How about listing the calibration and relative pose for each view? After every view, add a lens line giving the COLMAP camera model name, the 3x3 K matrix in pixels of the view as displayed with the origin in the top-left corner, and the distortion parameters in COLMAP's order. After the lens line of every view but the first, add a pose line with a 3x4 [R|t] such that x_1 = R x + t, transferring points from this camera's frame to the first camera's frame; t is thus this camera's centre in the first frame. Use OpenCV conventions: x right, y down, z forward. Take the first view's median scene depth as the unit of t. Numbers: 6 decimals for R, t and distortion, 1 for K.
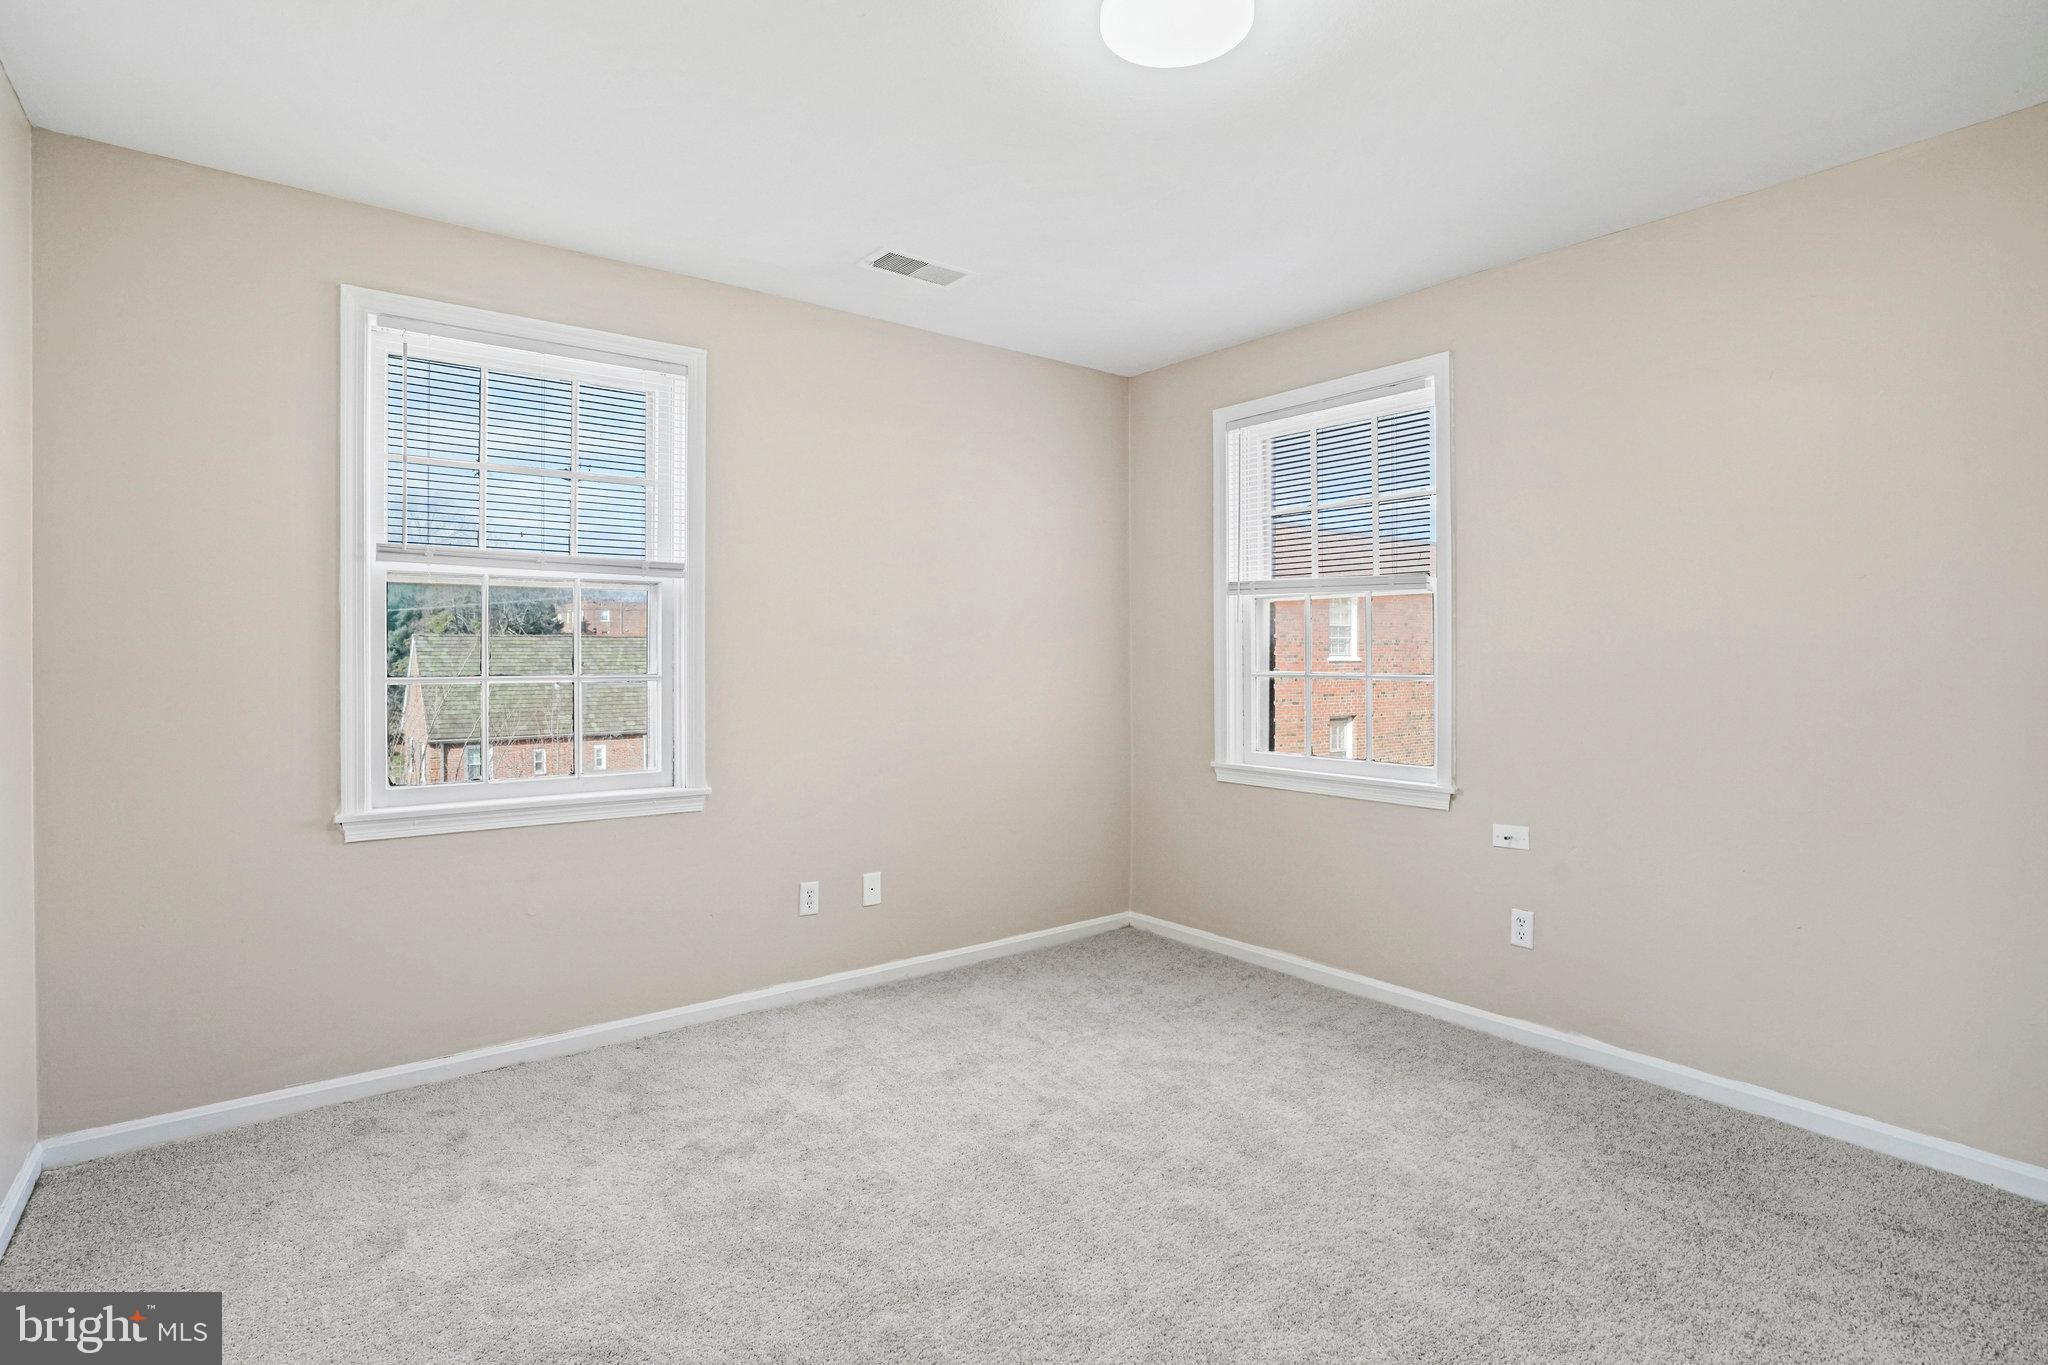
lens RADIAL K [[1007.8, 0, 1021.4], [0, 1007.8, 679.4], [0, 0, 1]] dist [-0.057174, 0.026708]
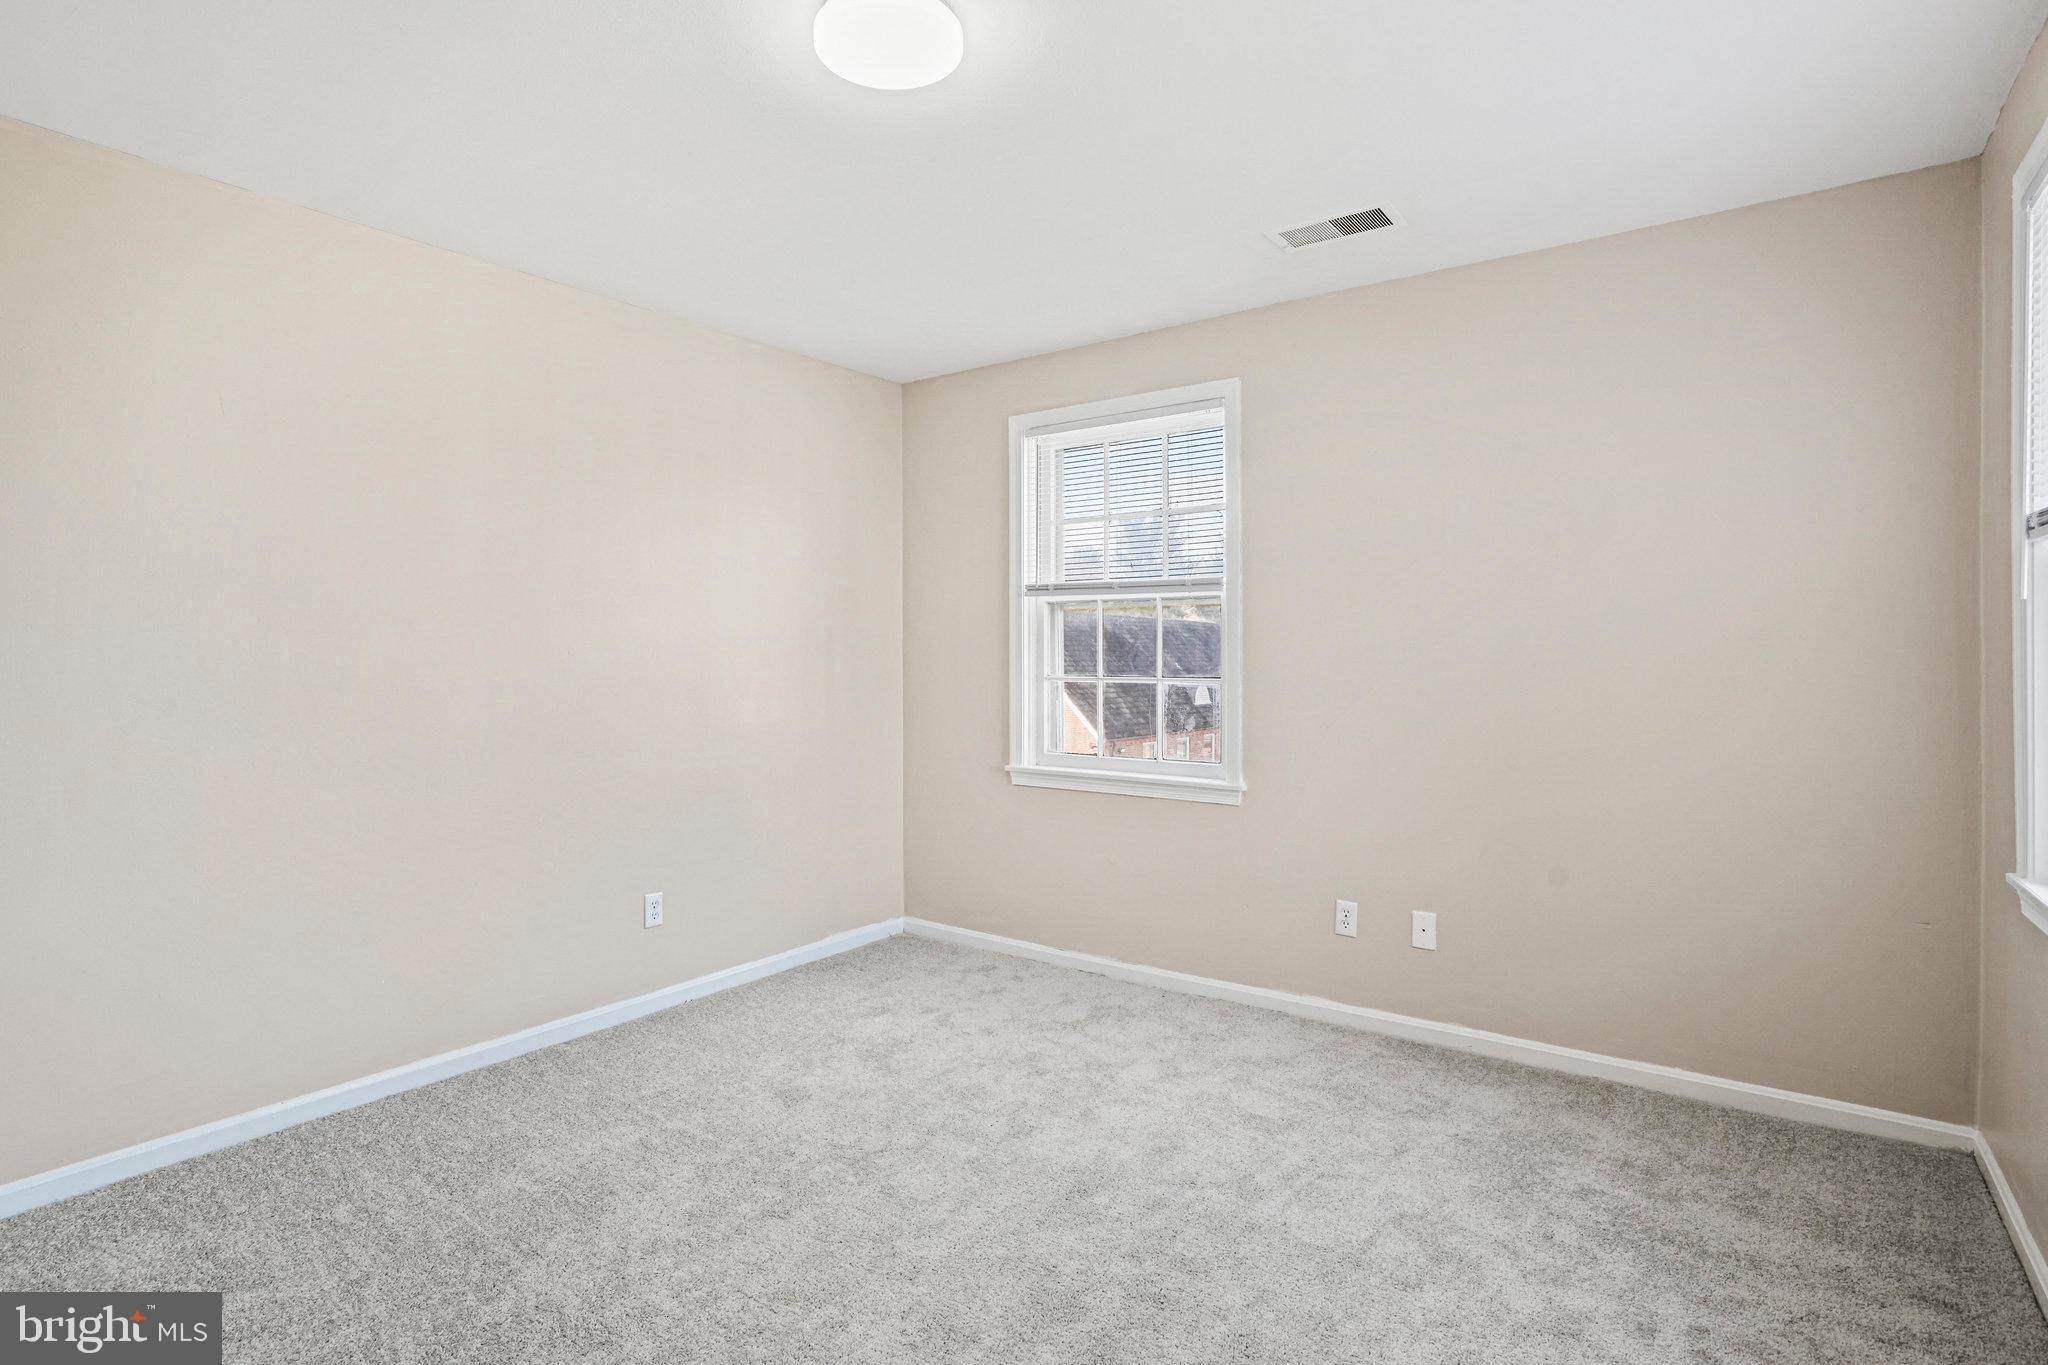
lens RADIAL K [[1007.8, 0, 1021.4], [0, 1007.8, 679.4], [0, 0, 1]] dist [-0.057174, 0.026708]
pose [[0.270895, 0.015967, -0.962476, 0.659674], [-0.026896, 0.999598, 0.009013, -0.007270], [0.962233, 0.023445, 0.271216, 0.484232]]
